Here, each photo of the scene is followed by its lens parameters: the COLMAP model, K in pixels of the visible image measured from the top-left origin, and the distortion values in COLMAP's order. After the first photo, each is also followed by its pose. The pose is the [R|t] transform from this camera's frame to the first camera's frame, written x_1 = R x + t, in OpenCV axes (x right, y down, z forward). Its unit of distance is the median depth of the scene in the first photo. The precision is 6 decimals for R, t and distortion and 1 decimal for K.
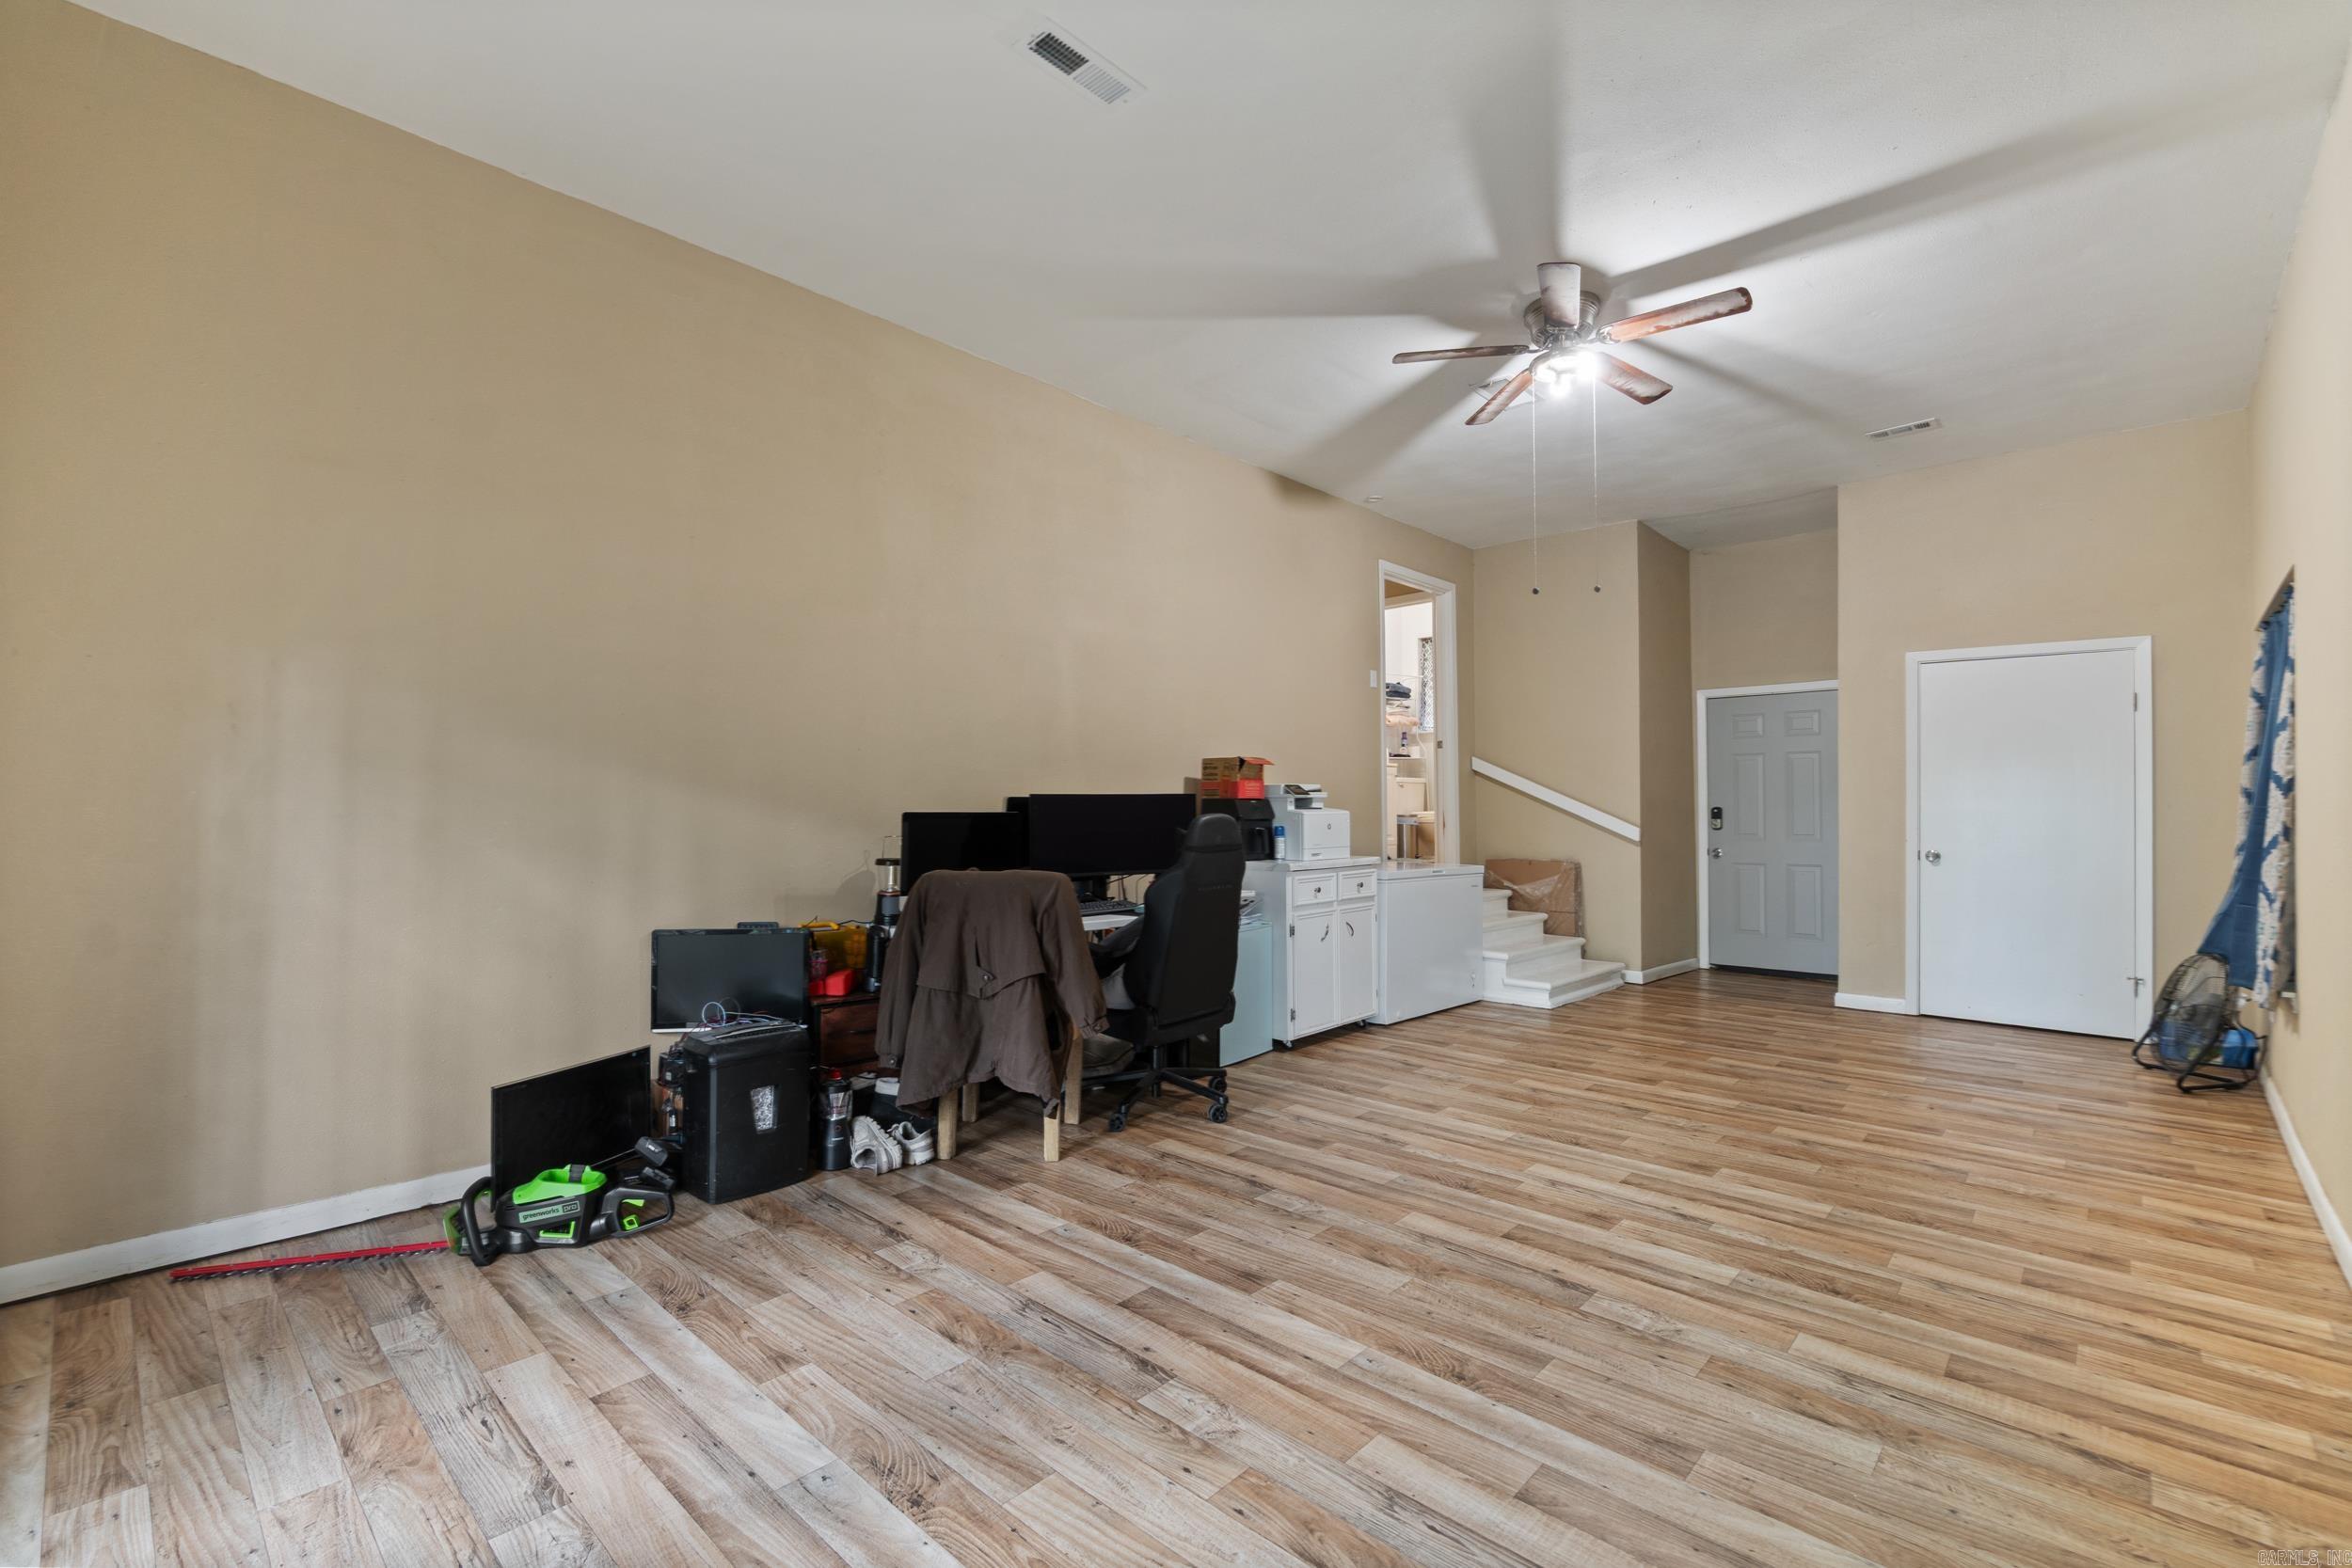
lens RADIAL K [[1022.8, 0, 1162.3], [0, 1022.8, 772.7], [0, 0, 1]] dist [-0.006639, 0.002234]
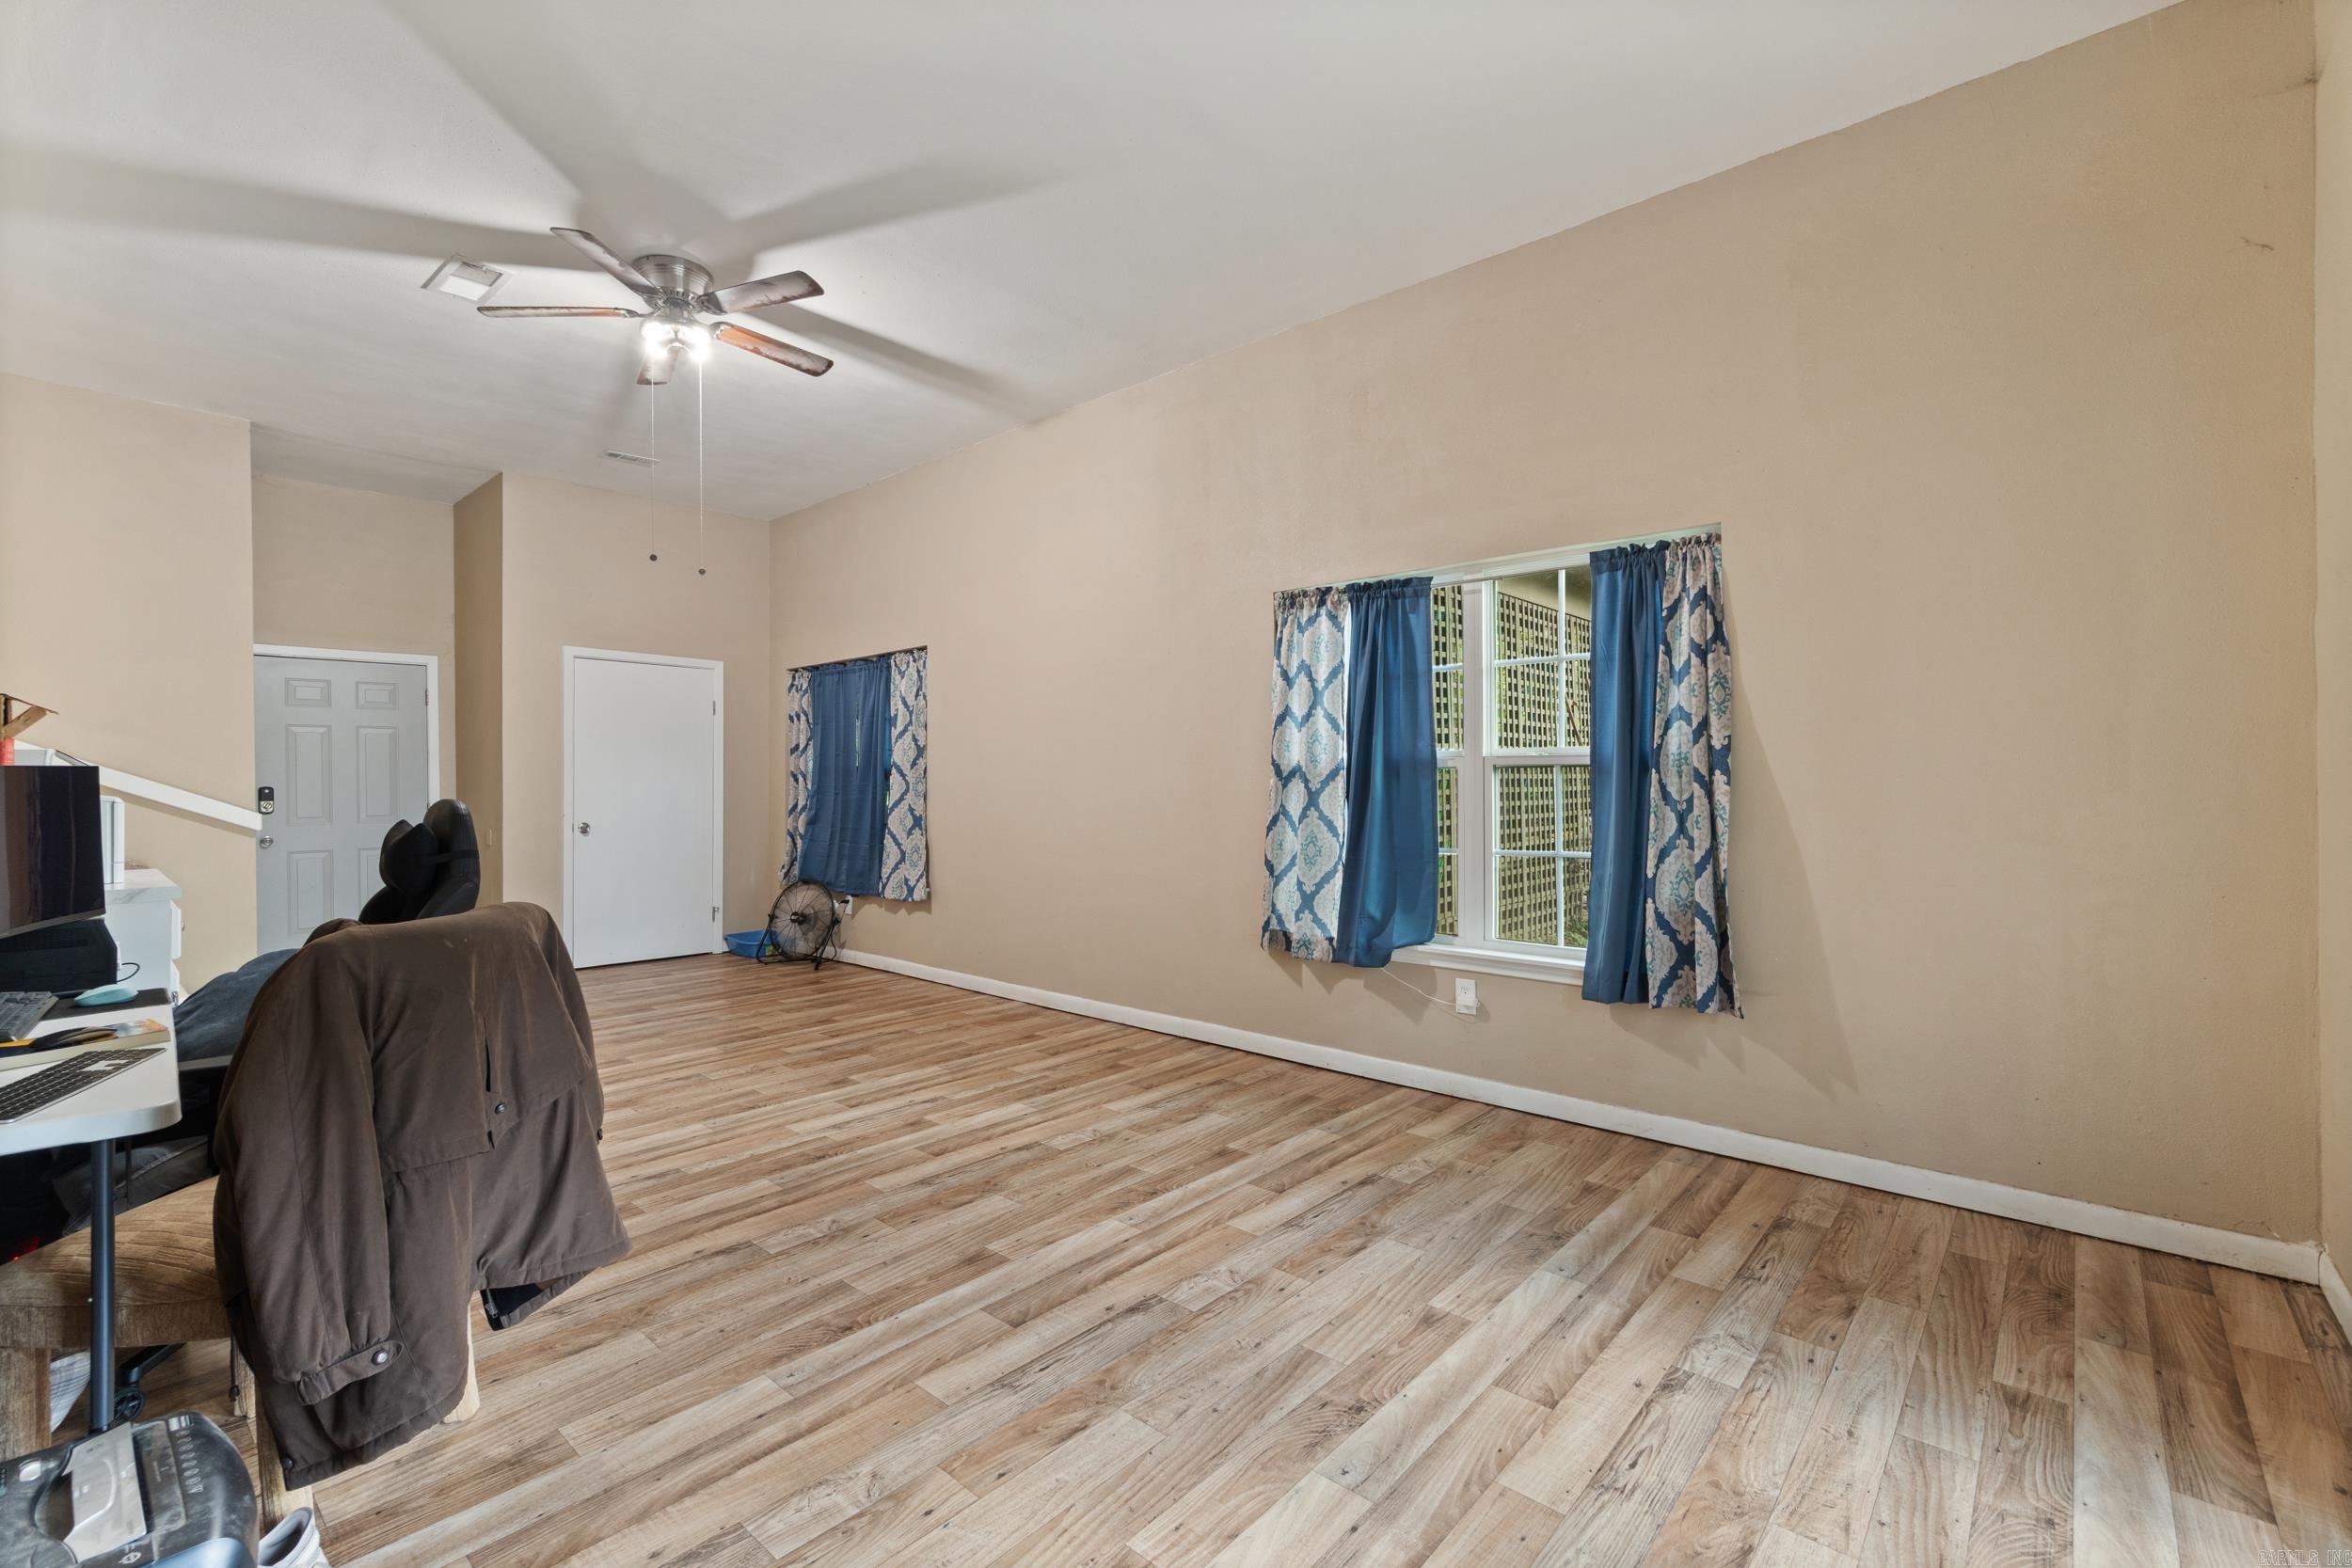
lens RADIAL K [[1022.8, 0, 1159.1], [0, 1022.8, 788.9], [0, 0, 1]] dist [-0.006639, 0.002234]
pose [[-0.018763, -0.009370, 0.999780, -0.910192], [-0.028205, 0.999563, 0.008838, 0.018633], [-0.999426, -0.028032, -0.019019, 0.846998]]
